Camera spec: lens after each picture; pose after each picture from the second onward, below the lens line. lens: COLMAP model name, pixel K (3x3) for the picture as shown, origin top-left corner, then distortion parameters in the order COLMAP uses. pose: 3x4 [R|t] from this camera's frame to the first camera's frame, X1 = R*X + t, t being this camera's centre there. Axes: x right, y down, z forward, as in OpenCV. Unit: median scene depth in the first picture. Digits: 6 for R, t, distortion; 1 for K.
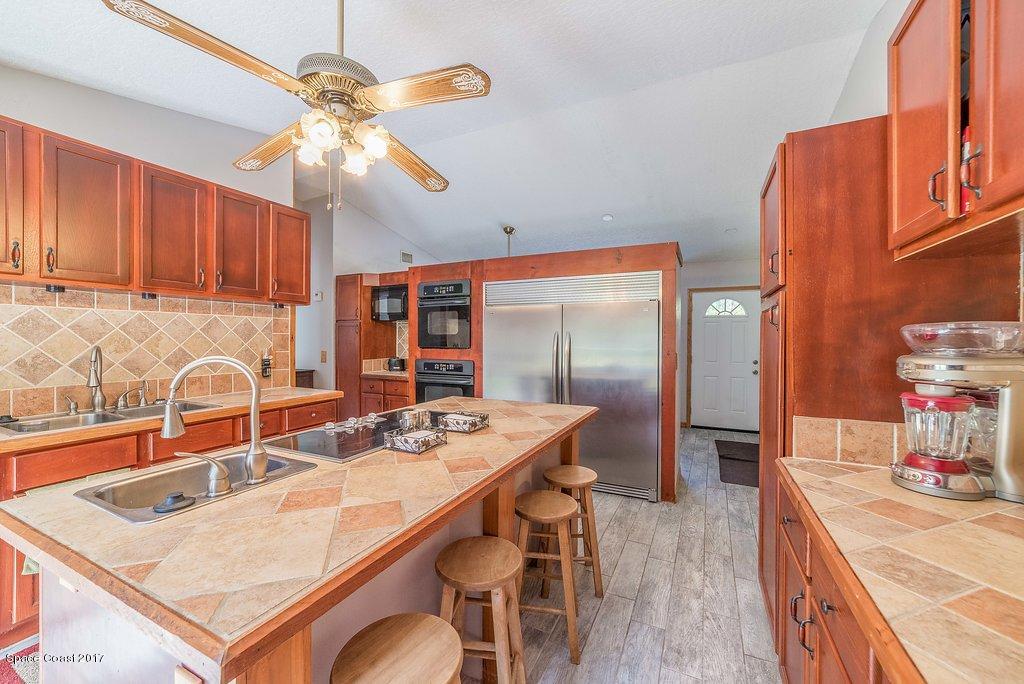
lens RADIAL K [[398.2, 0, 511.3], [0, 398.2, 338.6], [0, 0, 1]] dist [-0.016559, 0.006205]
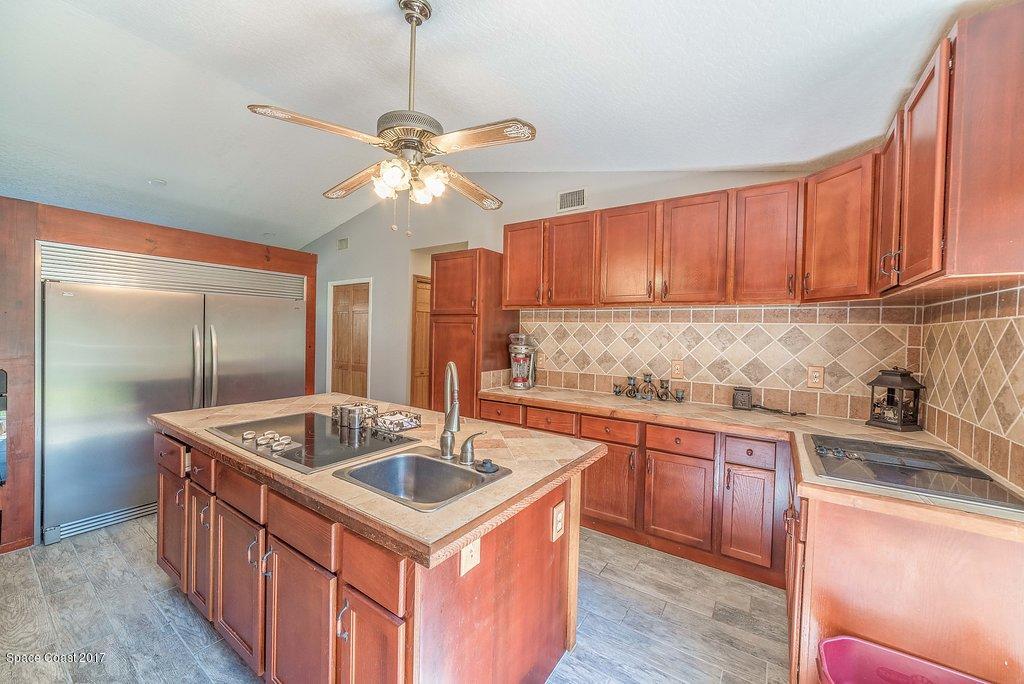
lens RADIAL K [[398.2, 0, 512.3], [0, 398.2, 339.1], [0, 0, 1]] dist [-0.016559, 0.006205]
pose [[0.132533, -0.016136, 0.991047, -2.051707], [-0.022504, 0.999561, 0.019284, -0.059867], [-0.990923, -0.024859, 0.132112, 0.679025]]
